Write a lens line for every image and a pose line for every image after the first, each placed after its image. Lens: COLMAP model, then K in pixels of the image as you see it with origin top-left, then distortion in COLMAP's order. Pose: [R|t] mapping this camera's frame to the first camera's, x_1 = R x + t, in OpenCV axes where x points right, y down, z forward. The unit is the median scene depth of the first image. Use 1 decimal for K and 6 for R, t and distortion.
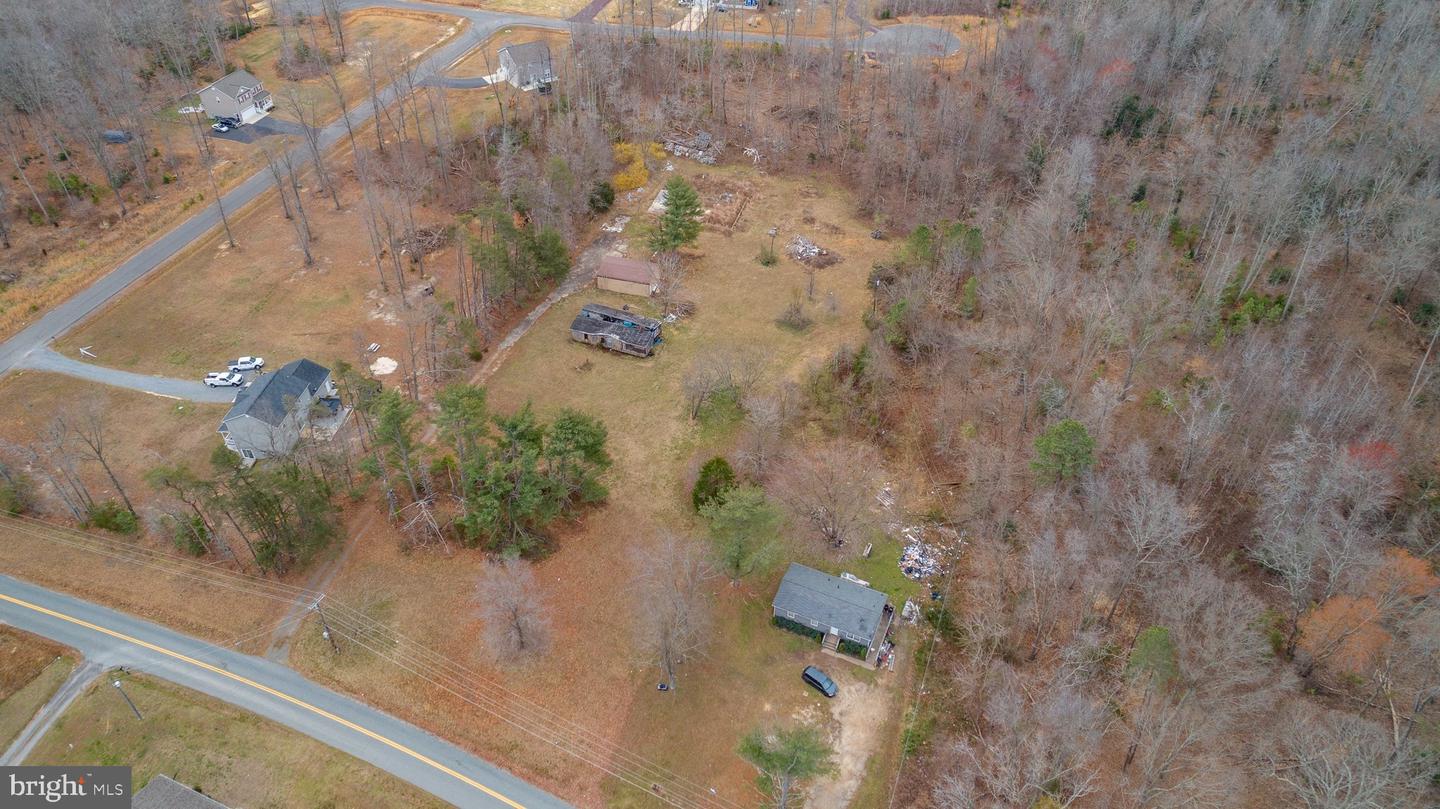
lens RADIAL K [[969.1, 0, 722.1], [0, 969.1, 406.1], [0, 0, 1]] dist [-0.009714, 0.008265]
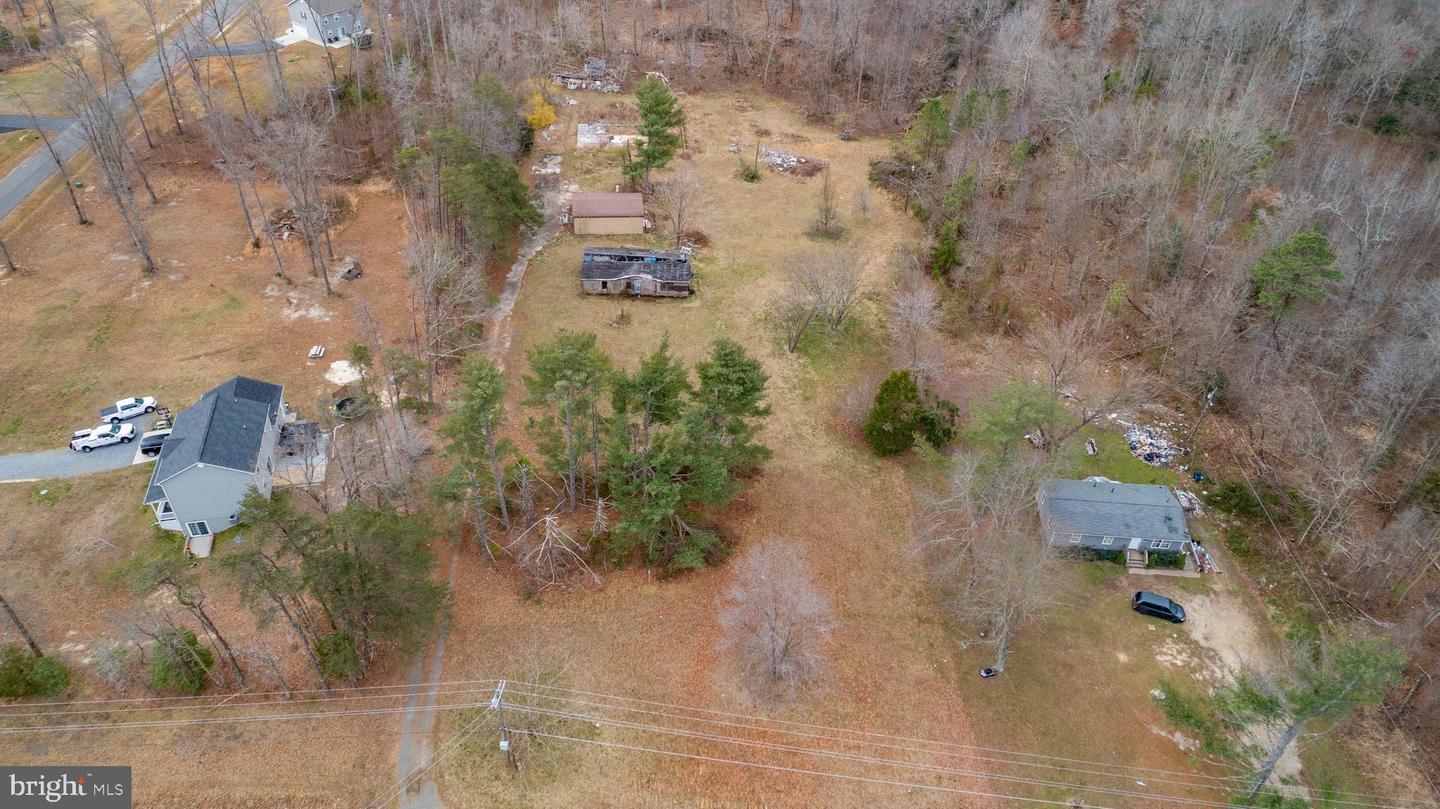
lens RADIAL K [[969.1, 0, 721.0], [0, 969.1, 403.8], [0, 0, 1]] dist [-0.009714, 0.008265]
pose [[0.938152, -0.208173, 0.276648, -0.286471], [0.214232, 0.976746, 0.008495, 0.032841], [-0.271983, 0.051297, 0.960934, 0.249320]]
